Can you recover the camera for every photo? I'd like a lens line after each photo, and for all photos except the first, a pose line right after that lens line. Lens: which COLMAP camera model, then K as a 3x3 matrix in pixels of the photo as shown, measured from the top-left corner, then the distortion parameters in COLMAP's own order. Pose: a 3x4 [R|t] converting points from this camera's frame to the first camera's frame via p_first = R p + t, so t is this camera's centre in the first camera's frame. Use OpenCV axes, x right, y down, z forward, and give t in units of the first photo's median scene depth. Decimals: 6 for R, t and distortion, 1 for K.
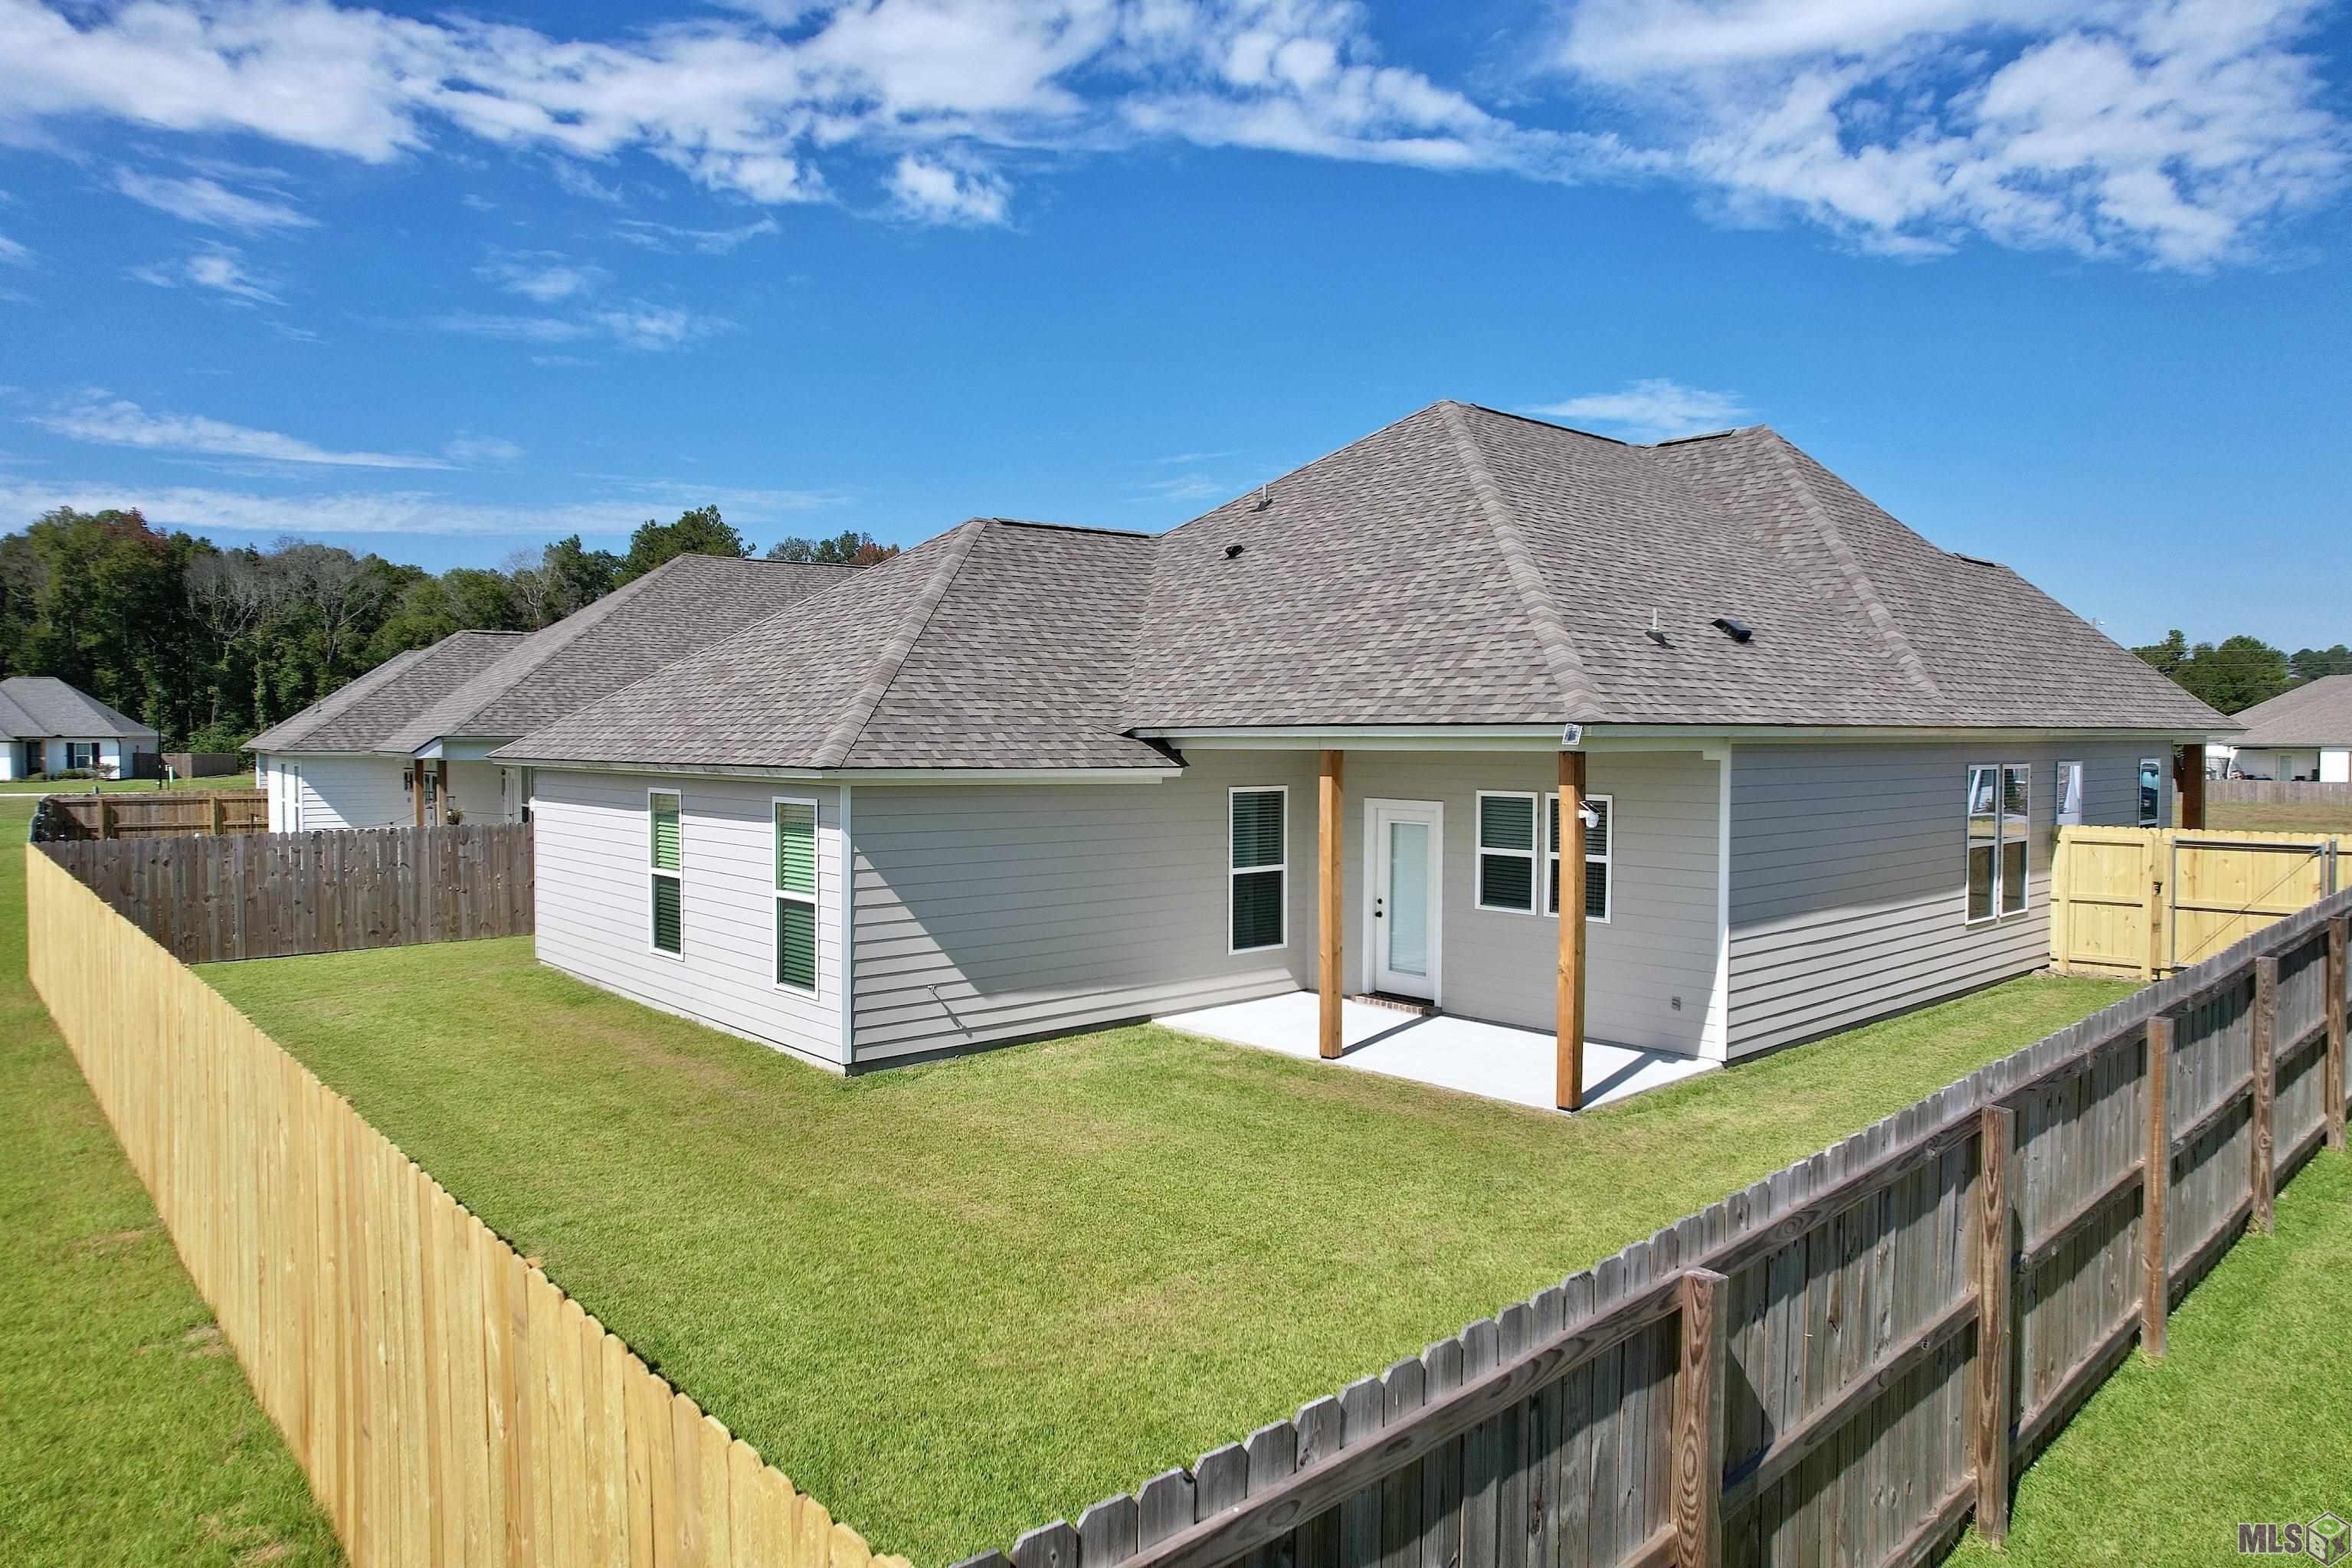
lens RADIAL K [[1488.4, 0, 1176.0], [0, 1488.4, 784.0], [0, 0, 1]] dist [-0.073613, 0.073461]
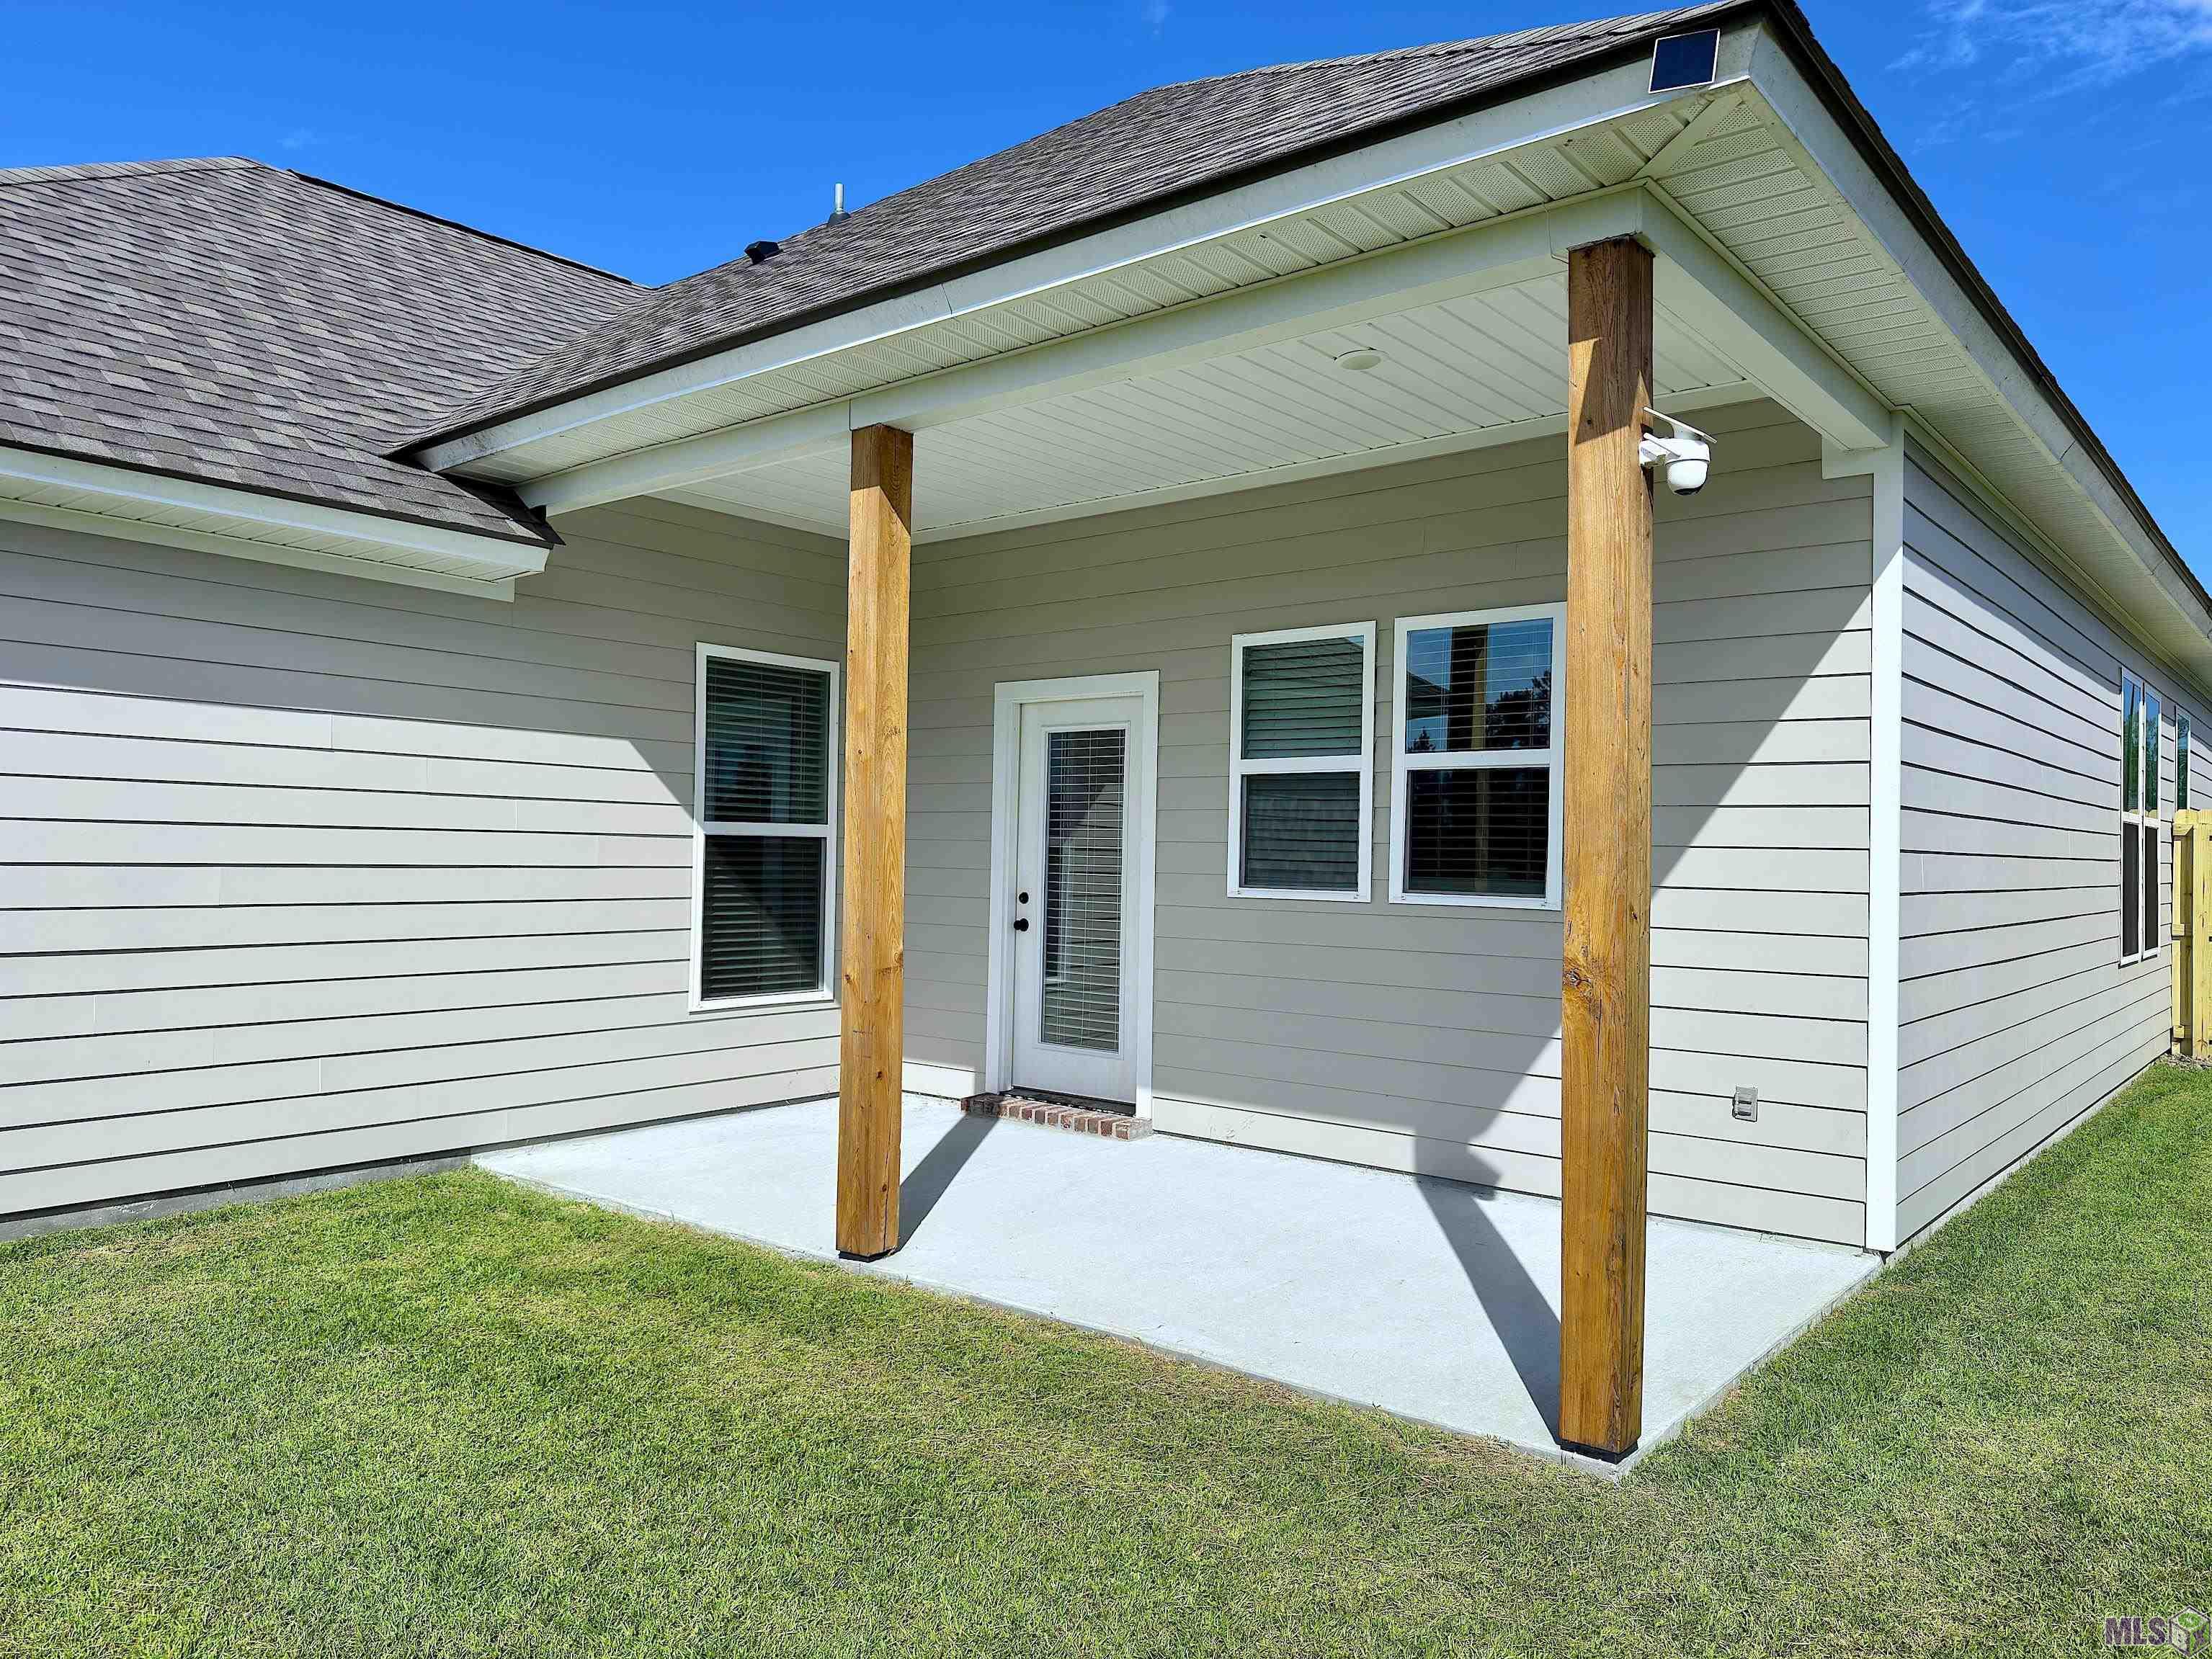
lens RADIAL K [[1558.5, 0, 1106.0], [0, 1558.5, 829.5], [0, 0, 1]] dist [0.082603, -0.101933]
pose [[0.986503, 0.018851, 0.162655, 0.085647], [-0.011295, 0.998819, -0.047255, 0.084505], [-0.163354, 0.044780, 0.985551, 0.526988]]
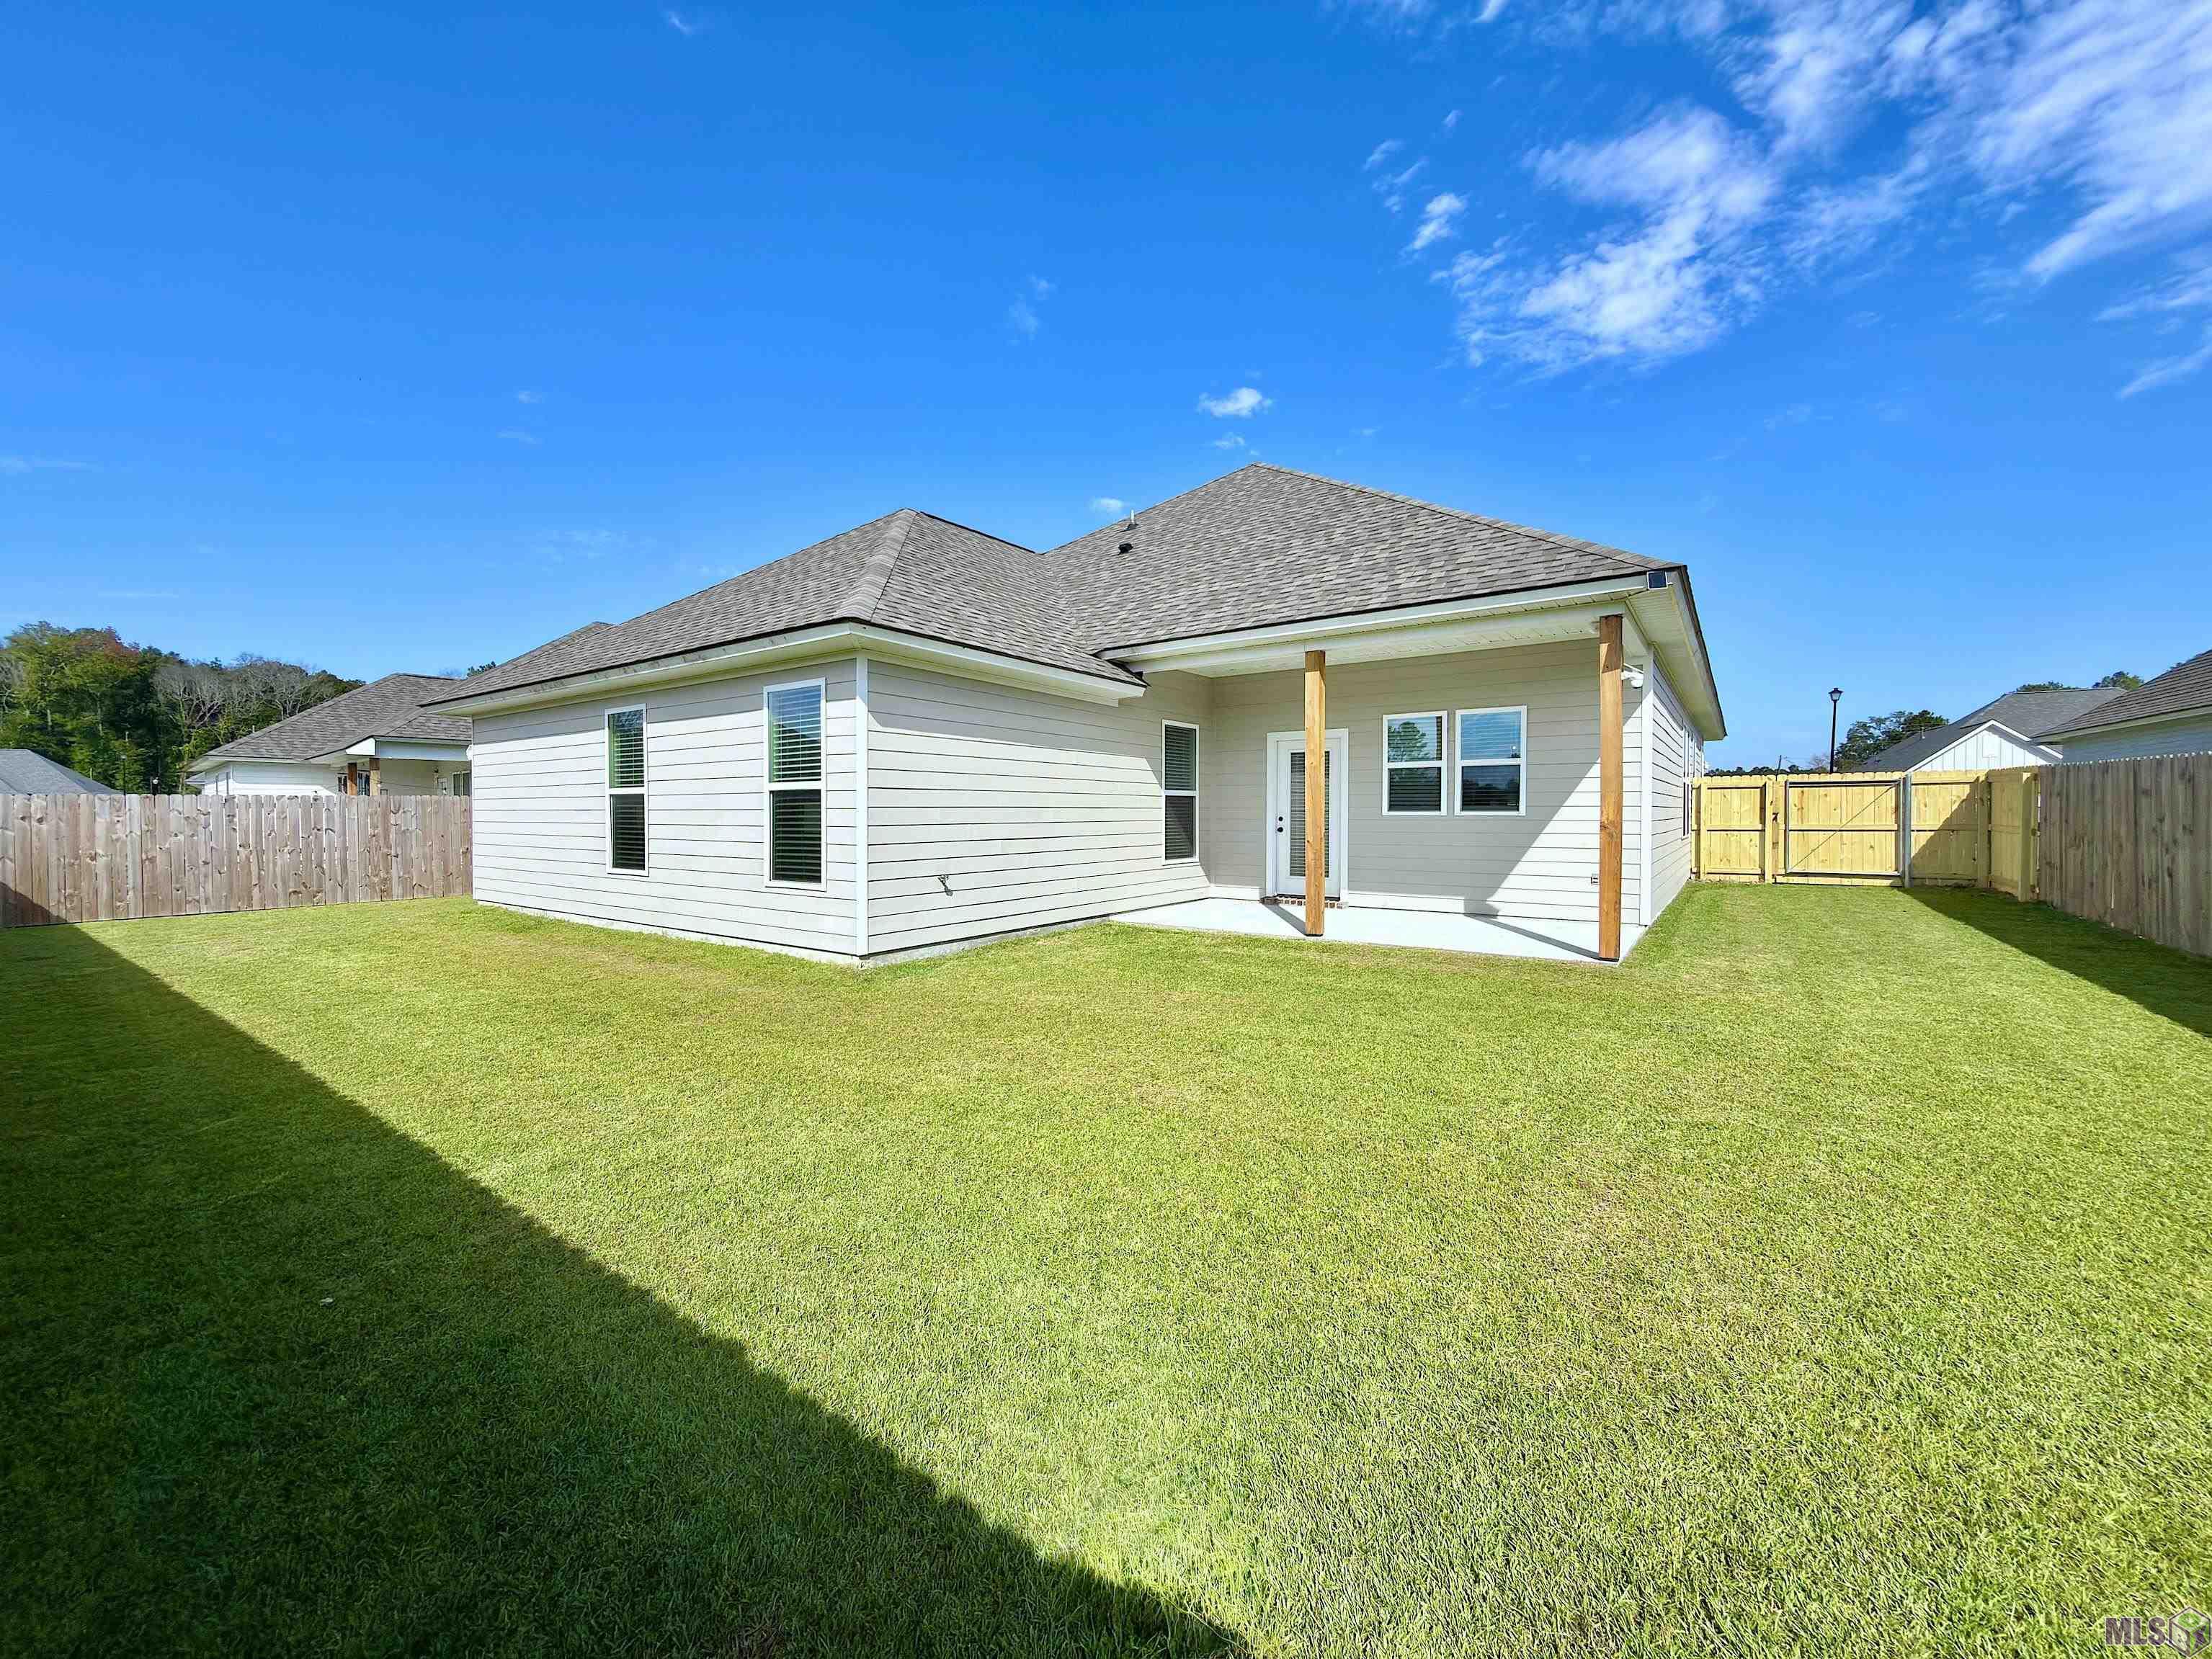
lens RADIAL K [[881.9, 0, 1106.0], [0, 881.9, 829.5], [0, 0, 1]] dist [-0.000384, -0.000362]
pose [[0.975333, -0.005823, 0.220660, -0.165141], [0.008625, 0.999894, -0.011733, 0.099564], [-0.220568, 0.013347, 0.975280, 0.355177]]
